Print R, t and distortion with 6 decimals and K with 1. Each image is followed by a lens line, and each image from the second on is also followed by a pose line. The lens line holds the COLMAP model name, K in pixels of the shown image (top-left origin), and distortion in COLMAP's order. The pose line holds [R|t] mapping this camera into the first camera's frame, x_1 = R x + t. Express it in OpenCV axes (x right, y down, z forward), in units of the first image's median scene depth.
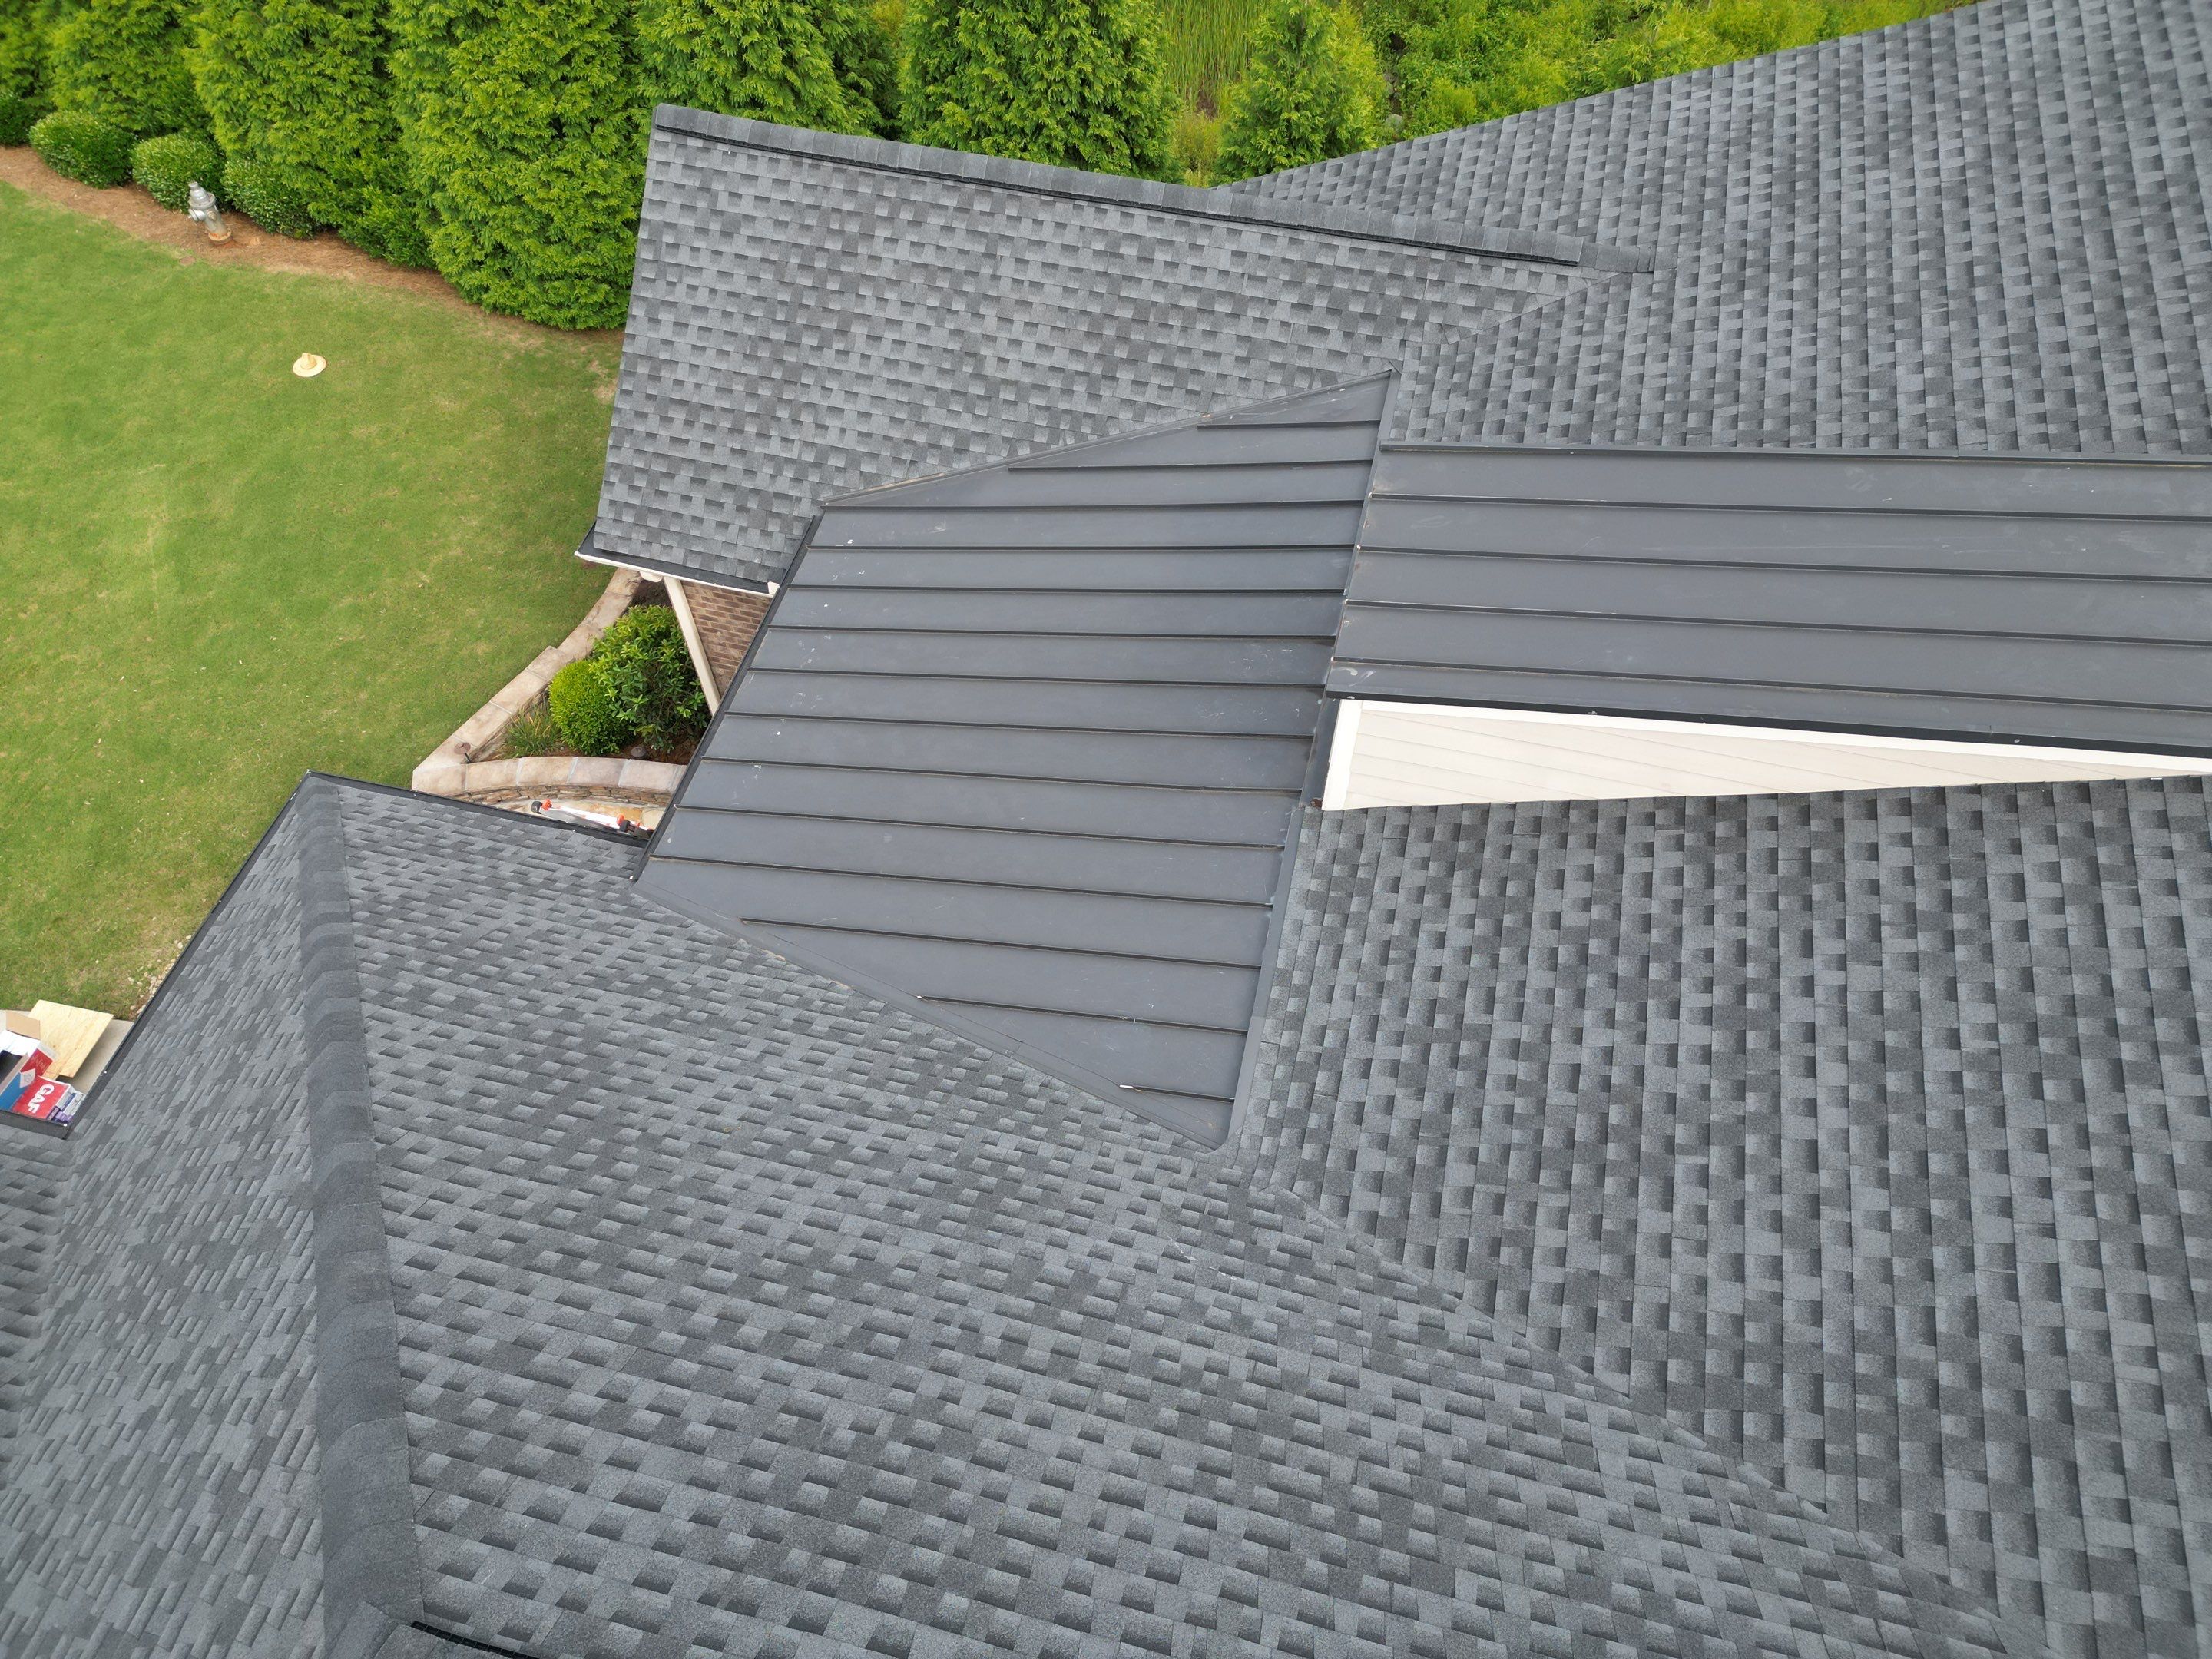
lens RADIAL K [[1533.6, 0, 1105.5], [0, 1533.6, 834.7], [0, 0, 1]] dist [0.066984, -0.053231]
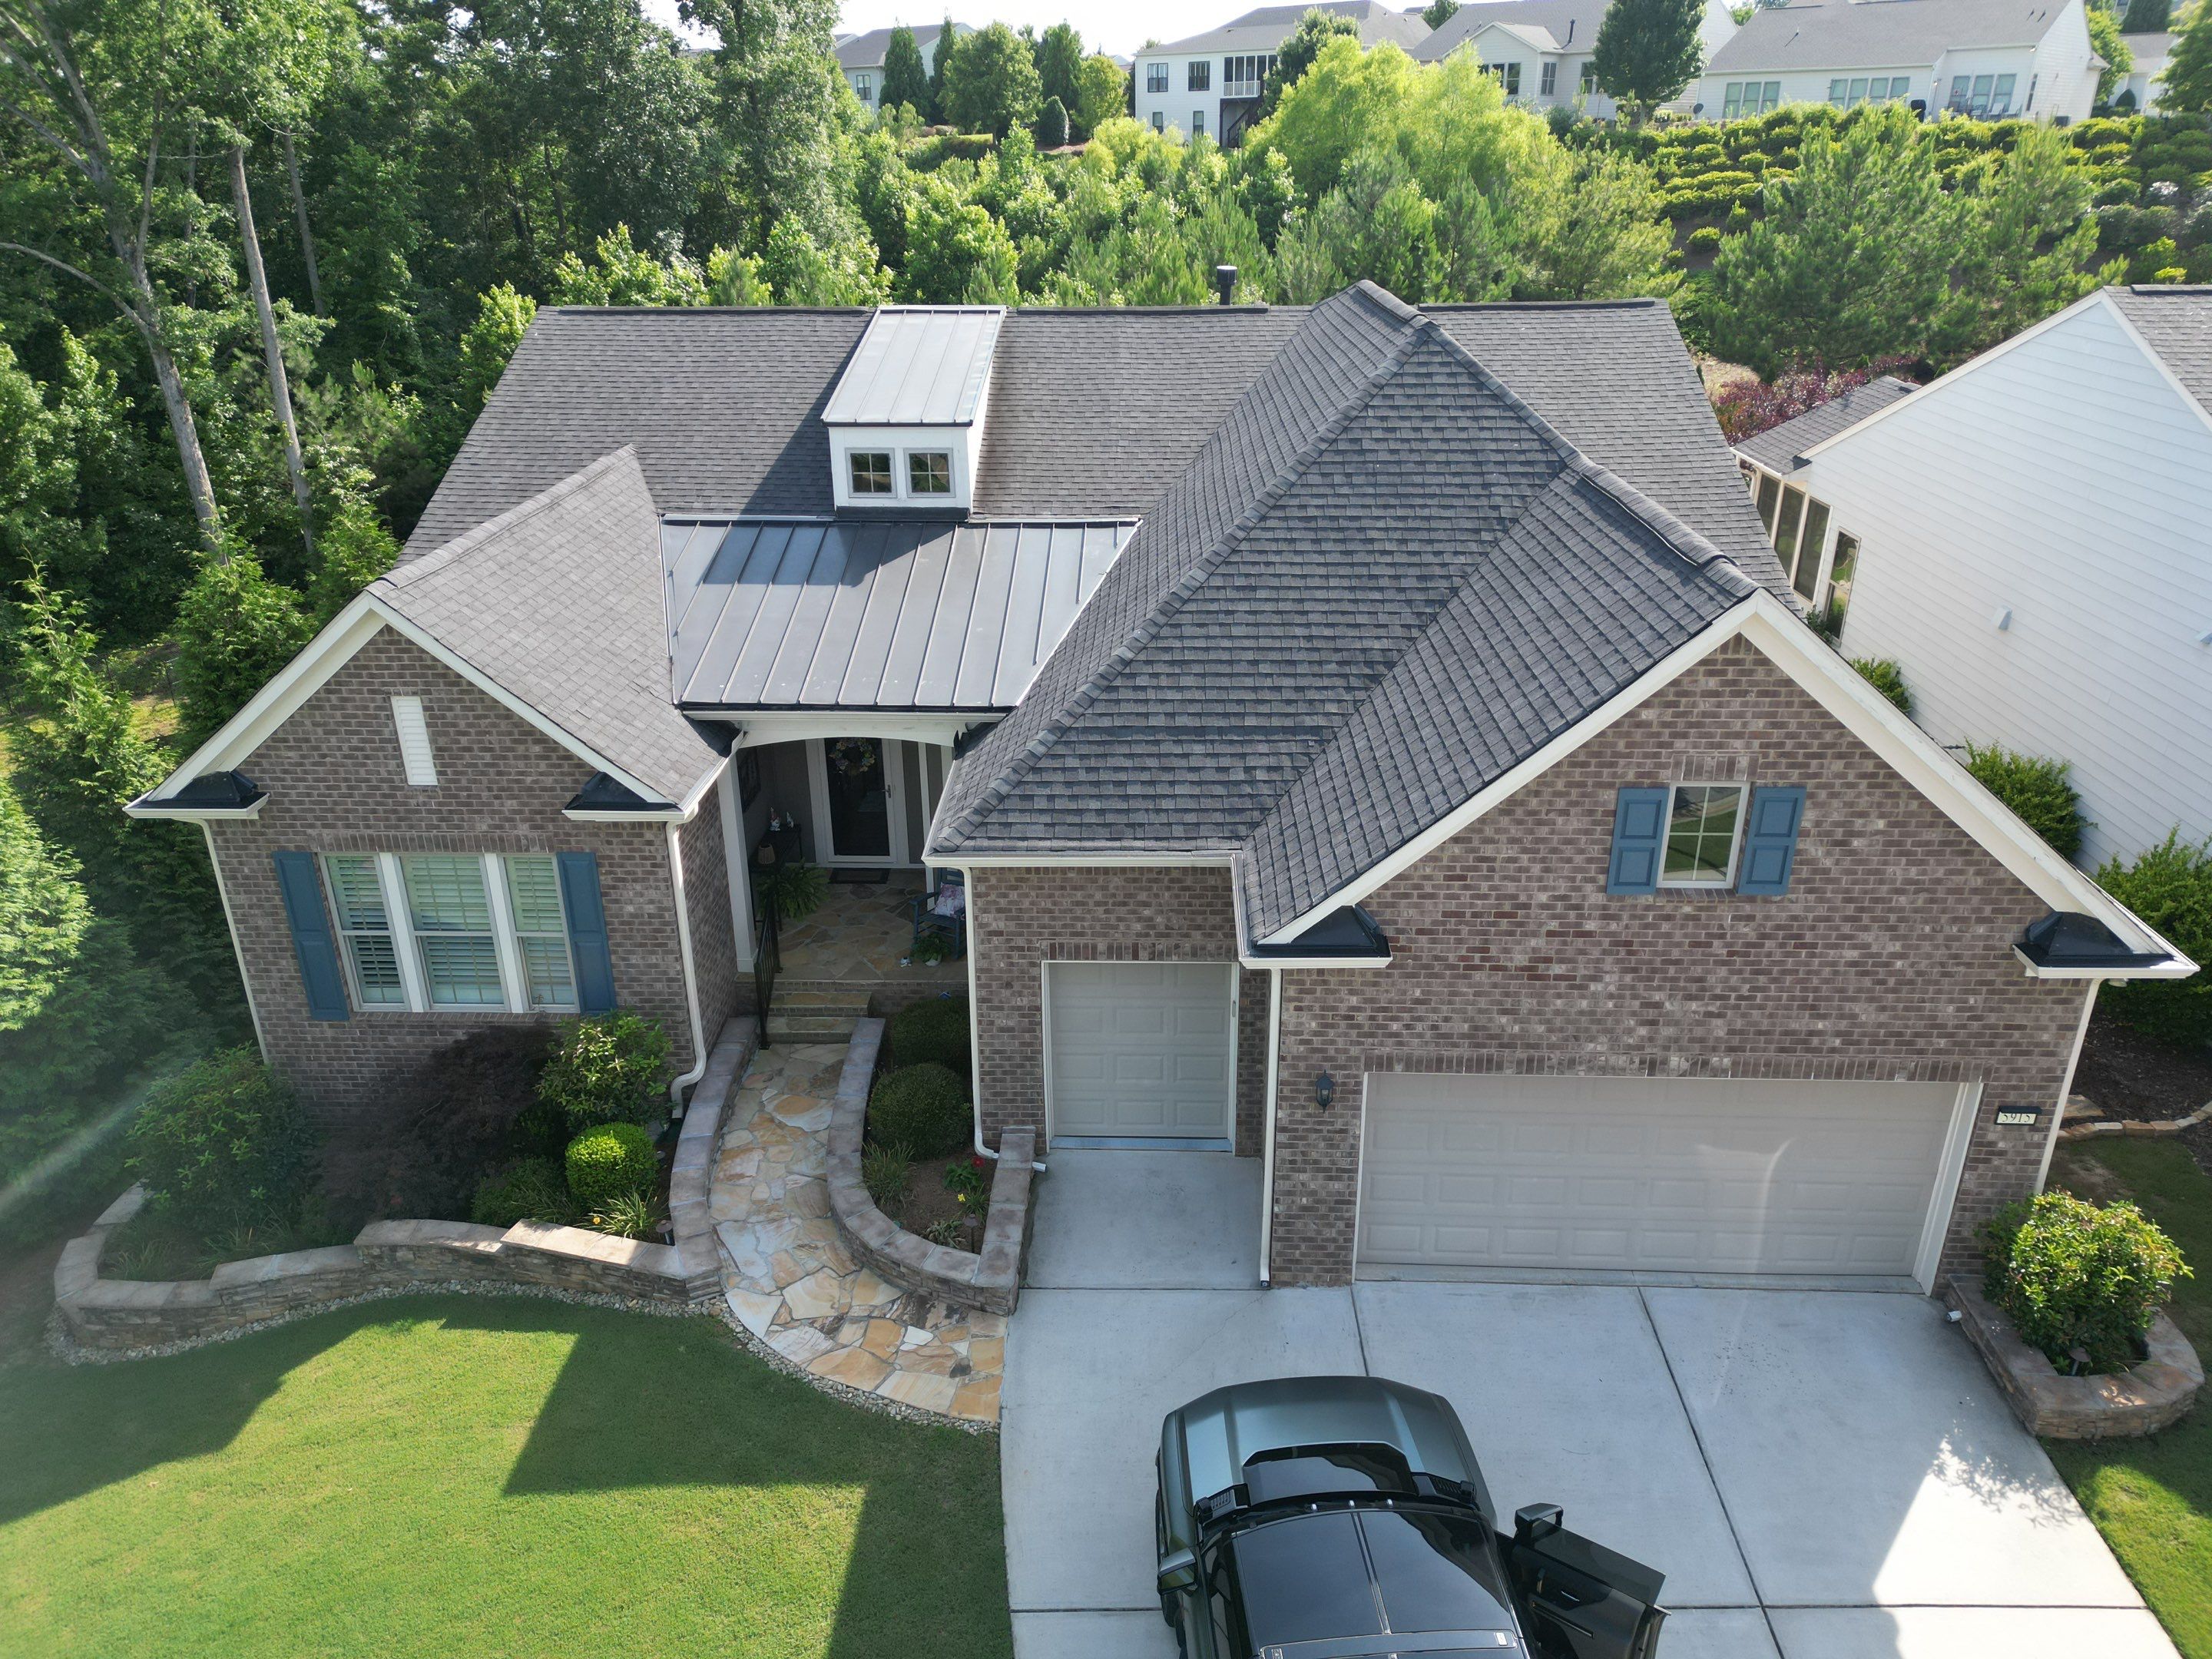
lens RADIAL K [[1533.6, 0, 1111.1], [0, 1533.6, 835.5], [0, 0, 1]] dist [0.066984, -0.053231]
pose [[-0.214209, -0.388971, 0.896000, -2.373291], [0.817049, 0.431344, 0.382589, -0.574447], [-0.535300, 0.814030, 0.225411, 0.894412]]
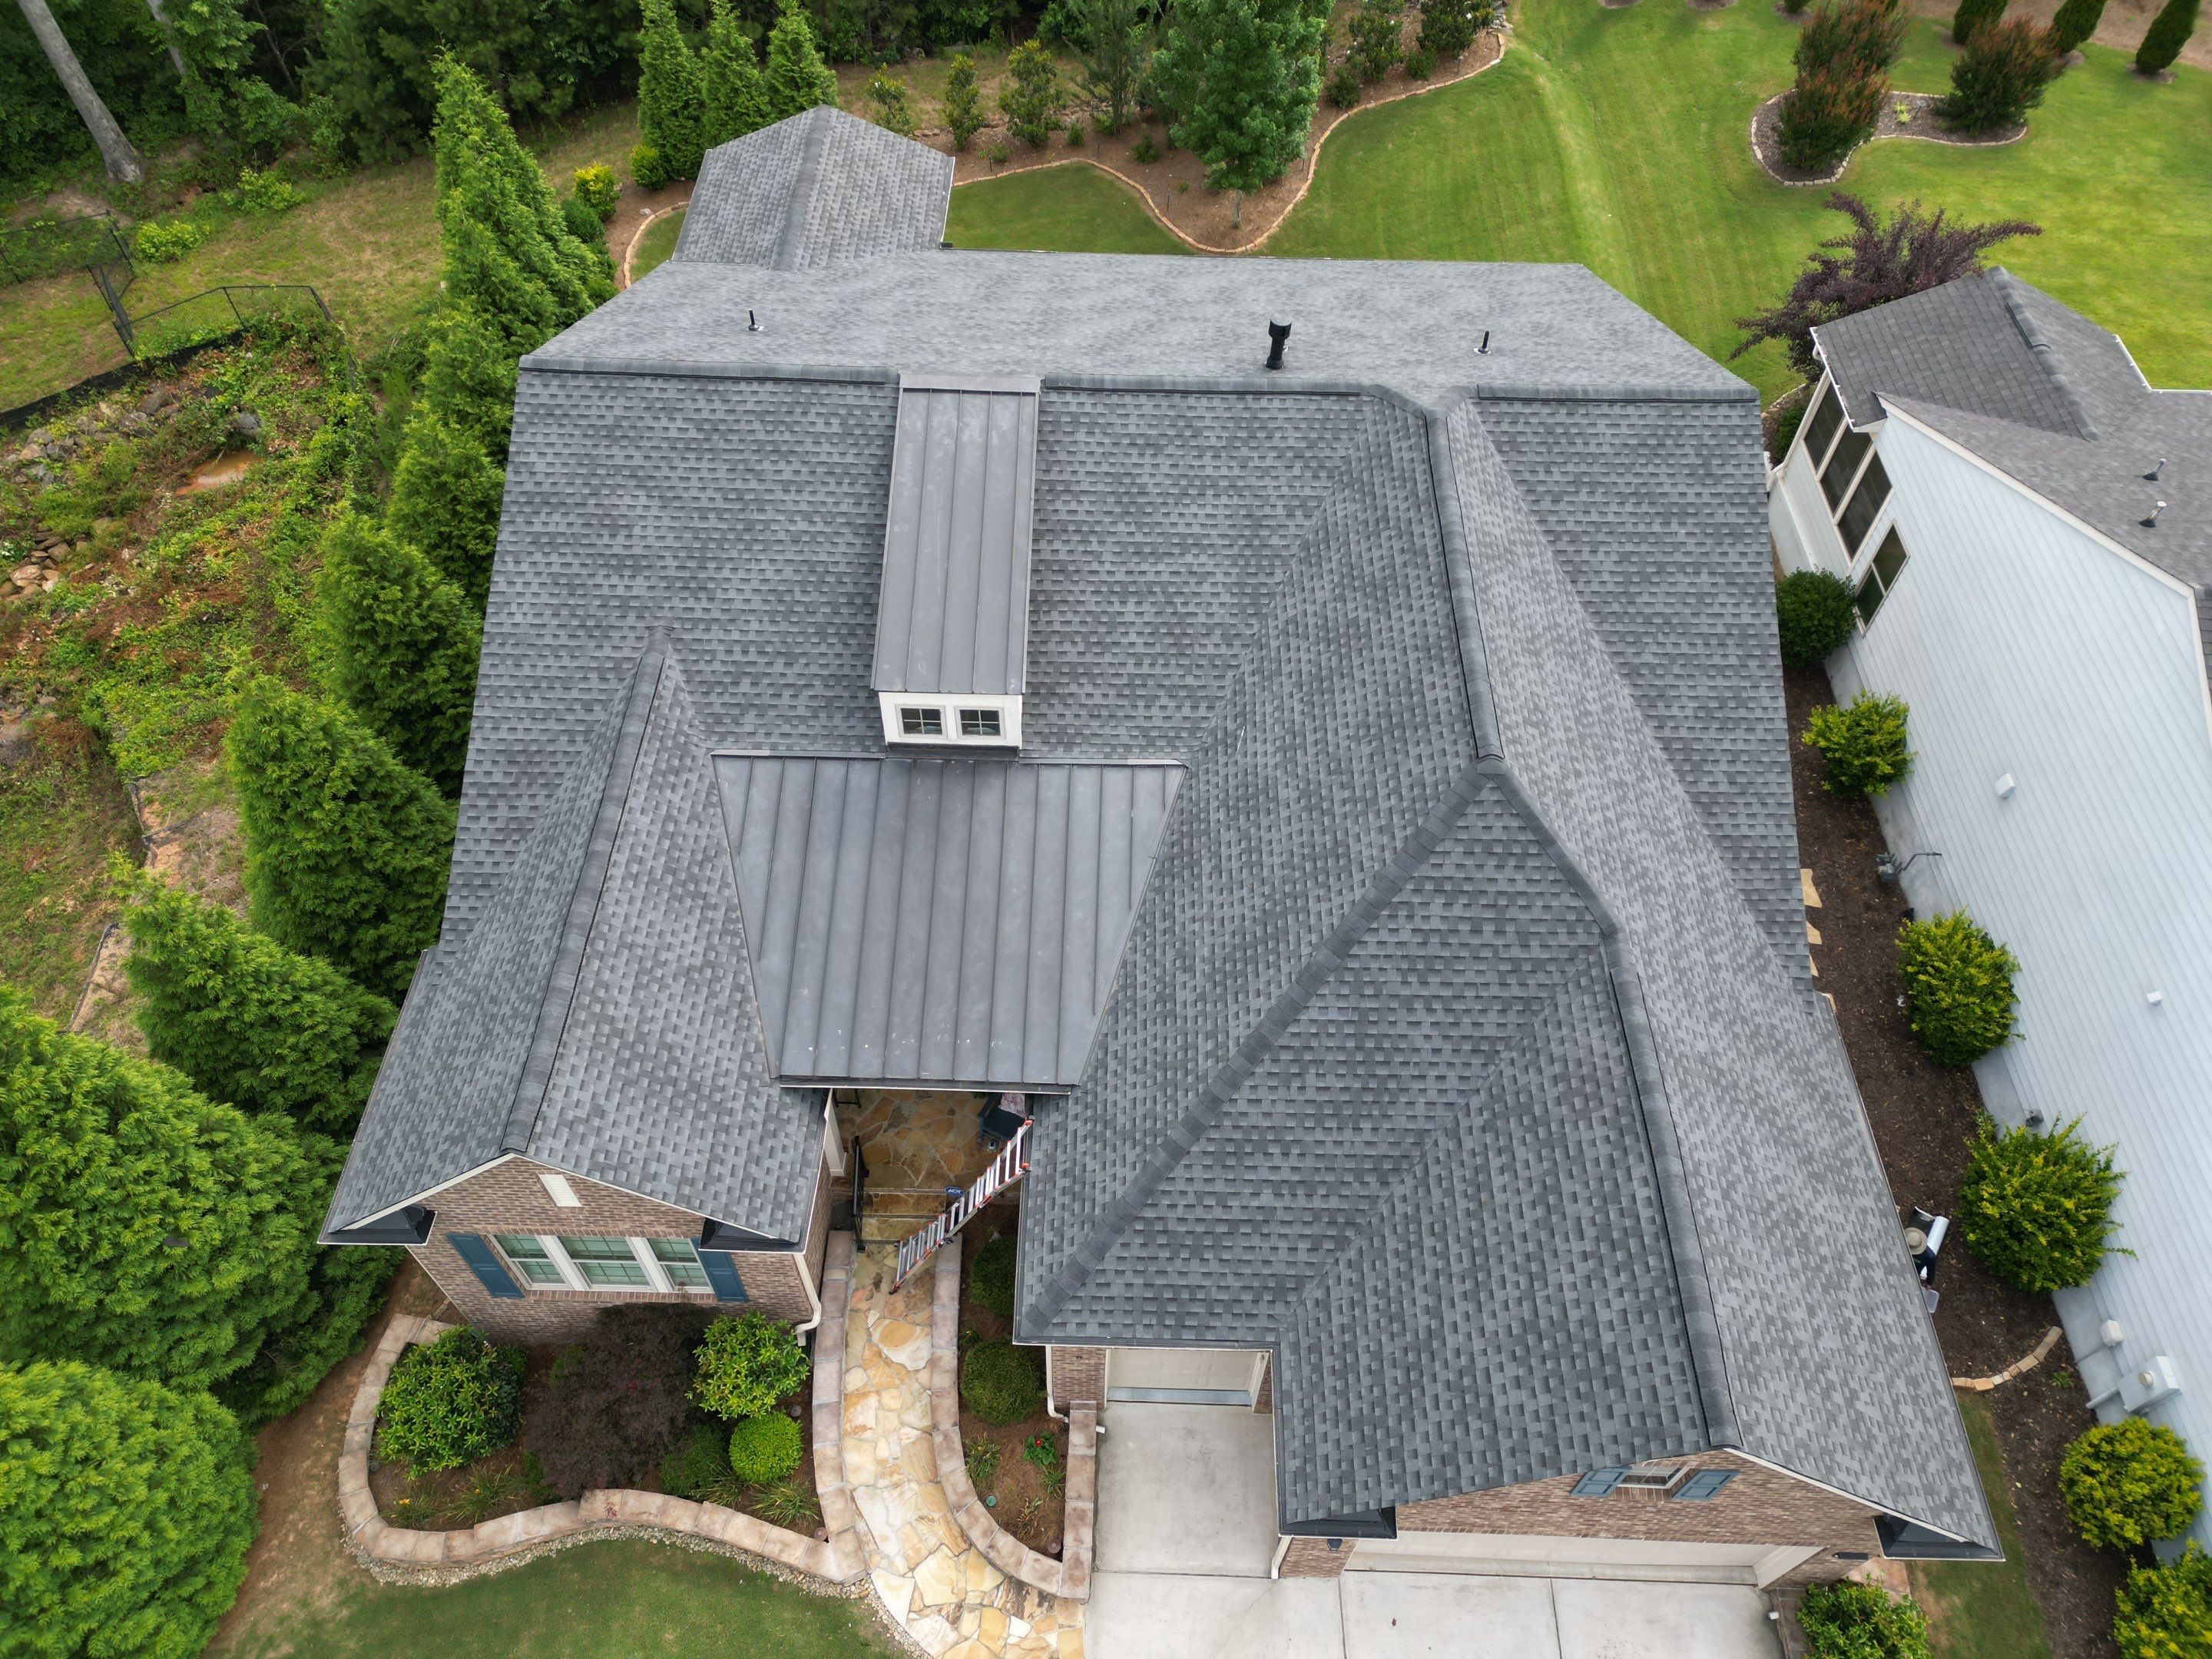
lens RADIAL K [[1533.6, 0, 1113.1], [0, 1533.6, 824.8], [0, 0, 1]] dist [0.066984, -0.053231]
pose [[-0.224783, -0.769284, 0.598059, -1.502572], [0.801534, 0.203035, 0.562423, -1.312891], [-0.554090, 0.605788, 0.570969, -0.314592]]
